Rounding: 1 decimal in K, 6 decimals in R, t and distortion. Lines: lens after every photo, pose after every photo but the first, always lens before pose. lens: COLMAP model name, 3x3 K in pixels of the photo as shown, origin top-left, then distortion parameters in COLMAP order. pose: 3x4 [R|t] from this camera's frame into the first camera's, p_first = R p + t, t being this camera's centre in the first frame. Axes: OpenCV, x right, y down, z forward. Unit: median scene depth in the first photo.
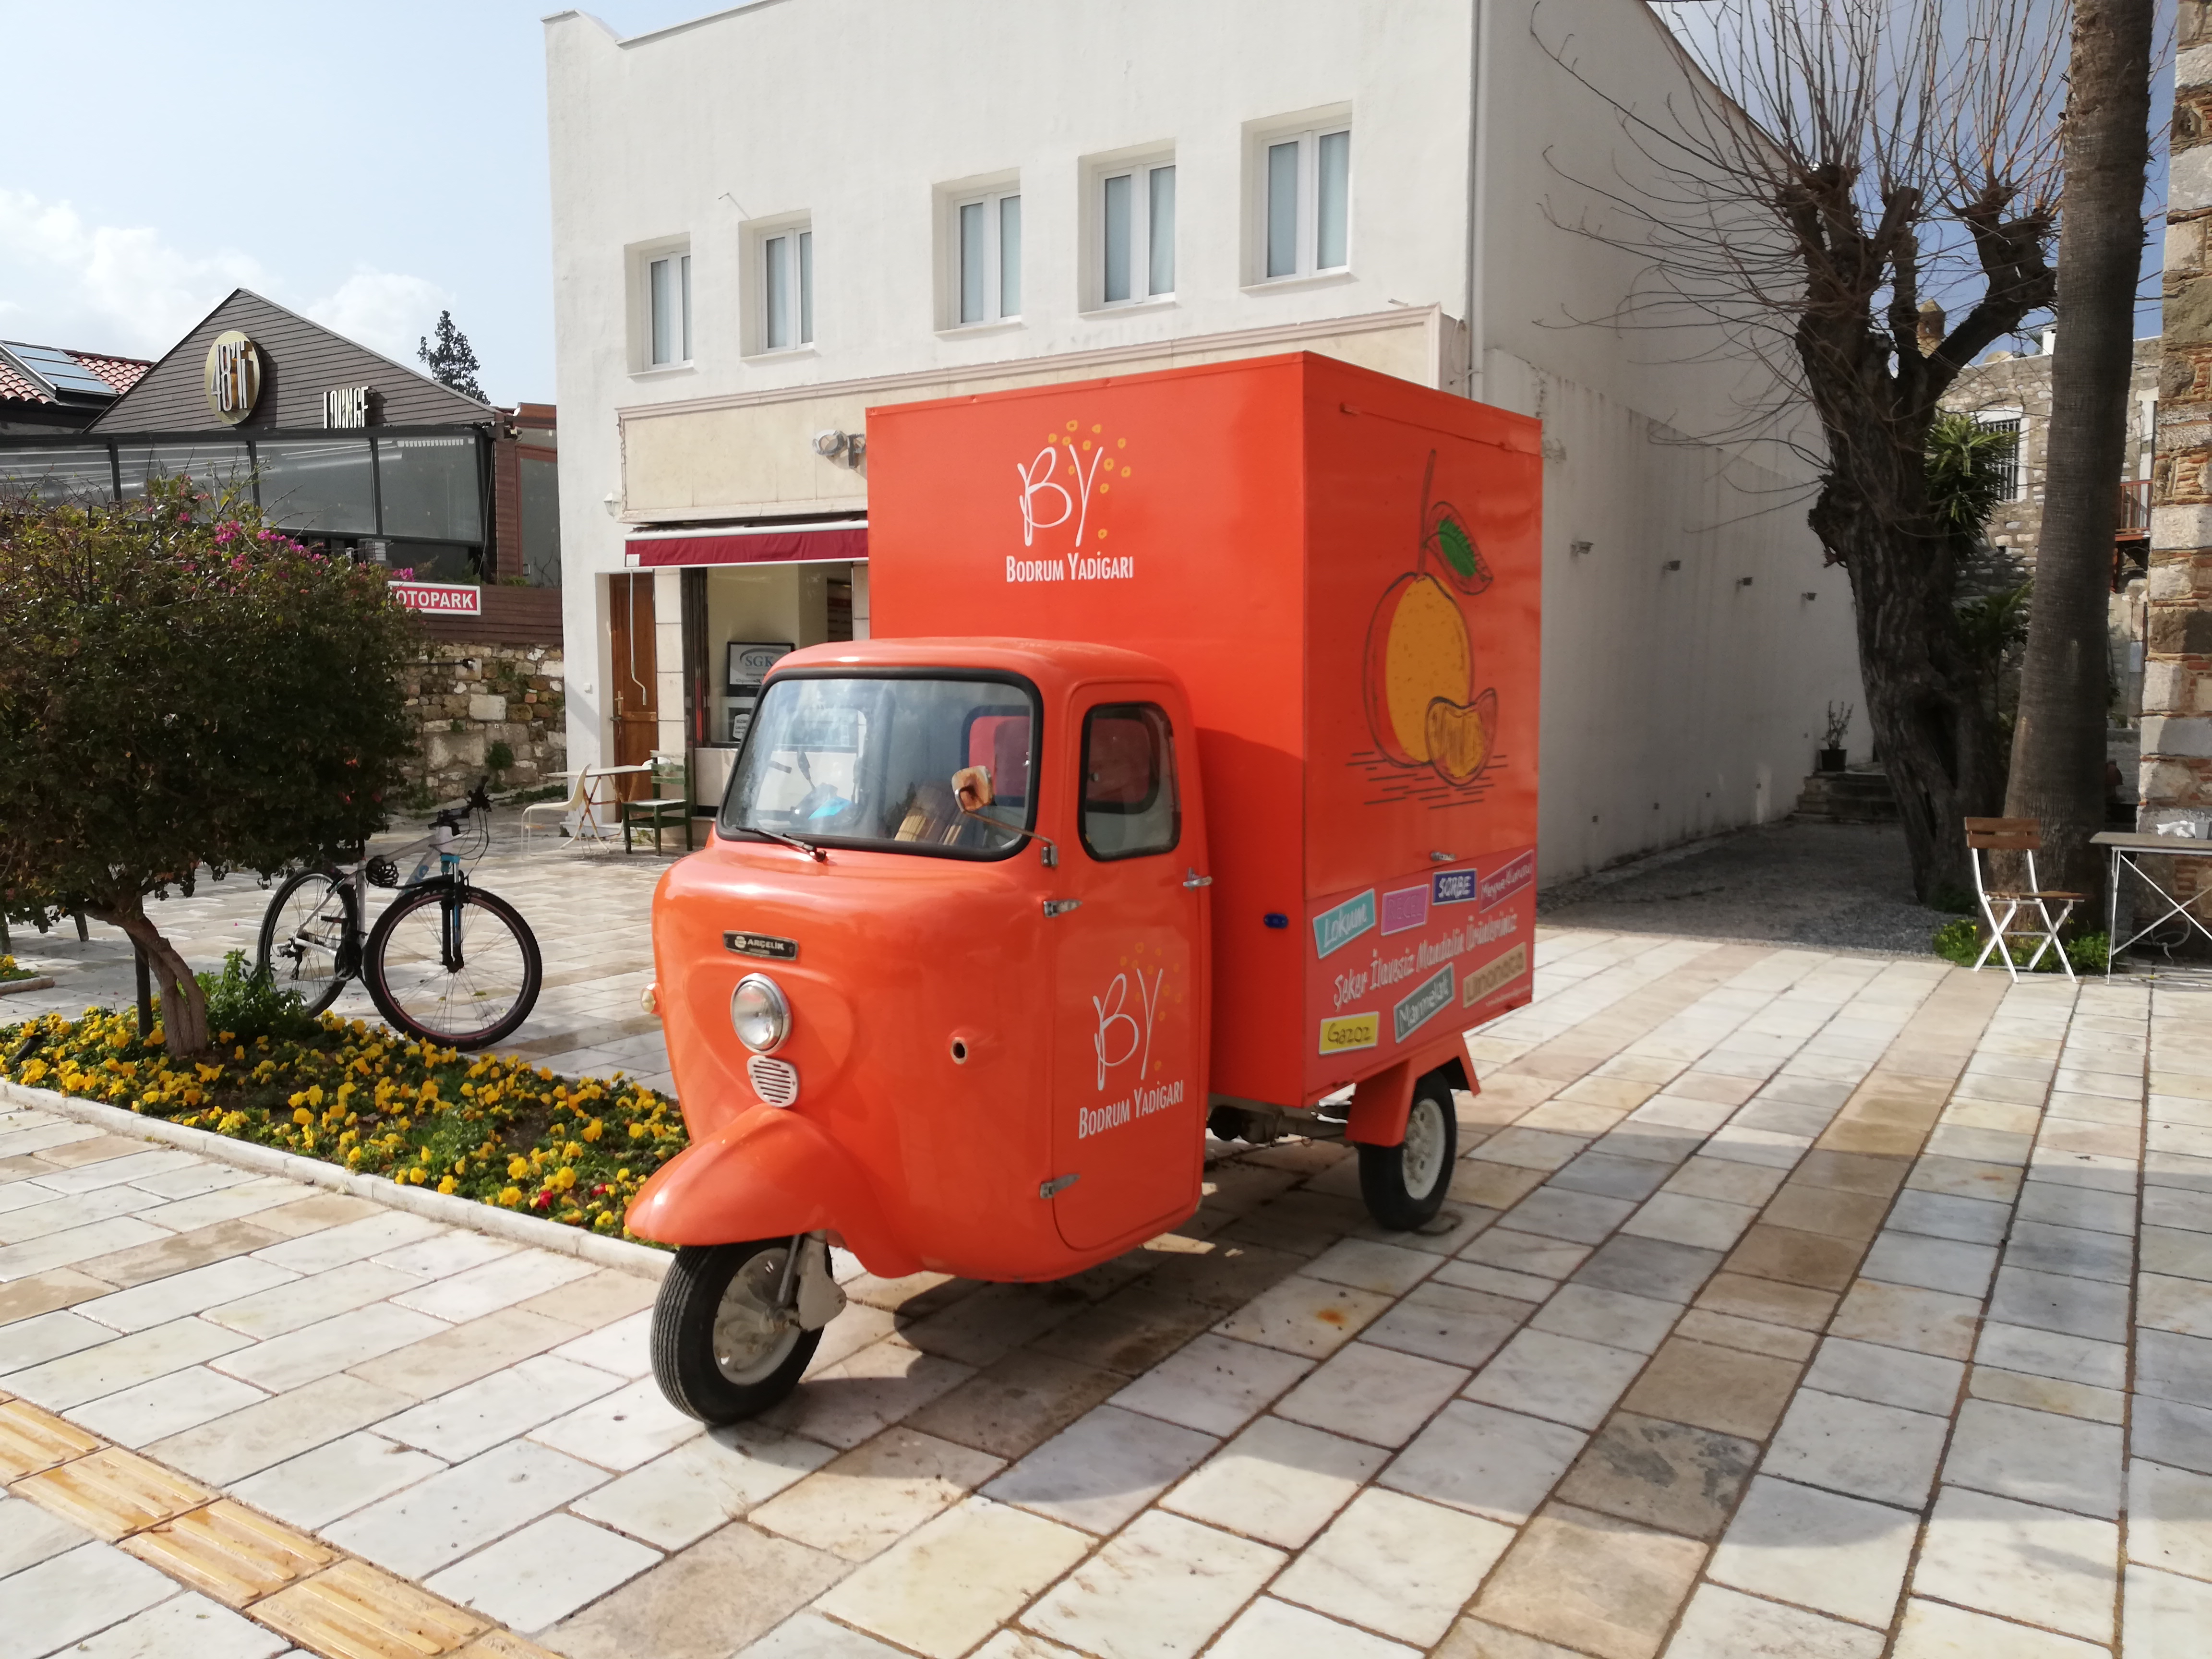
lens RADIAL K [[1677.7, 0, 1110.8], [0, 1677.7, 825.3], [0, 0, 1]] dist [0.011214, -0.008765]
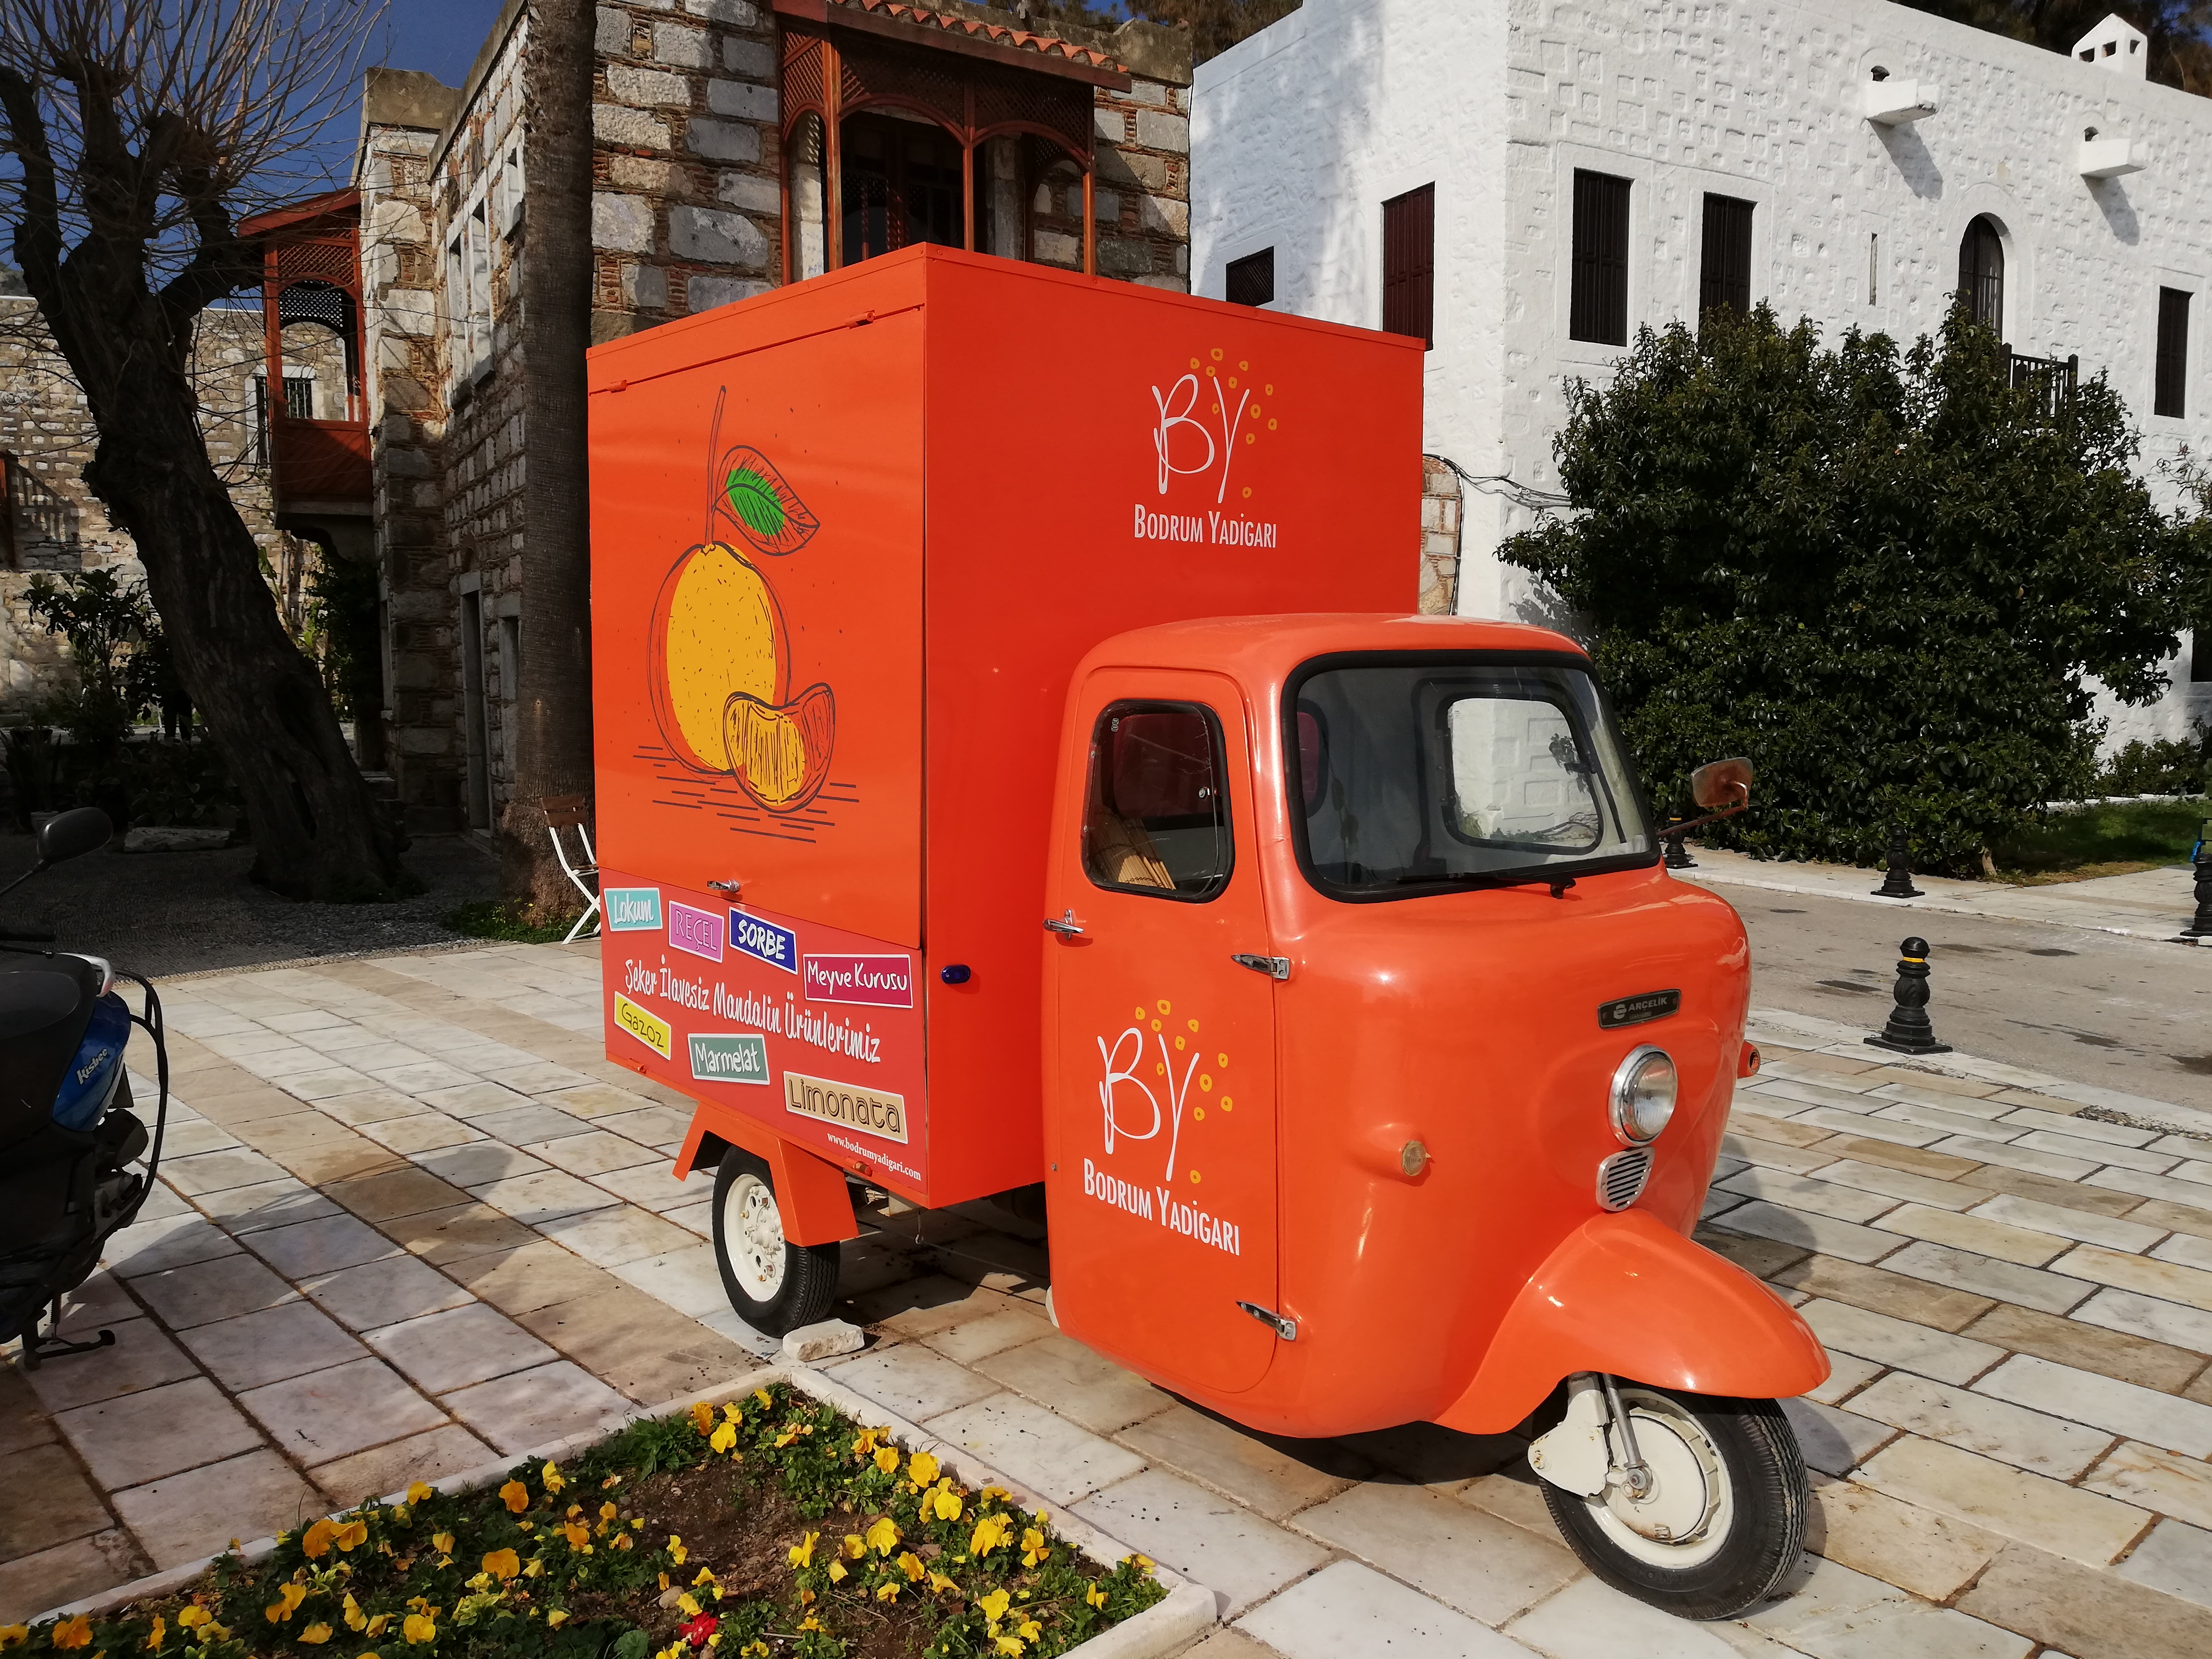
lens RADIAL K [[1677.7, 0, 1113.2], [0, 1677.7, 833.8], [0, 0, 1]] dist [0.011214, -0.008765]
pose [[0.244036, -0.092031, 0.965389, -0.843849], [0.092321, 0.993170, 0.071342, -0.069903], [-0.965362, 0.071716, 0.250866, 0.862042]]
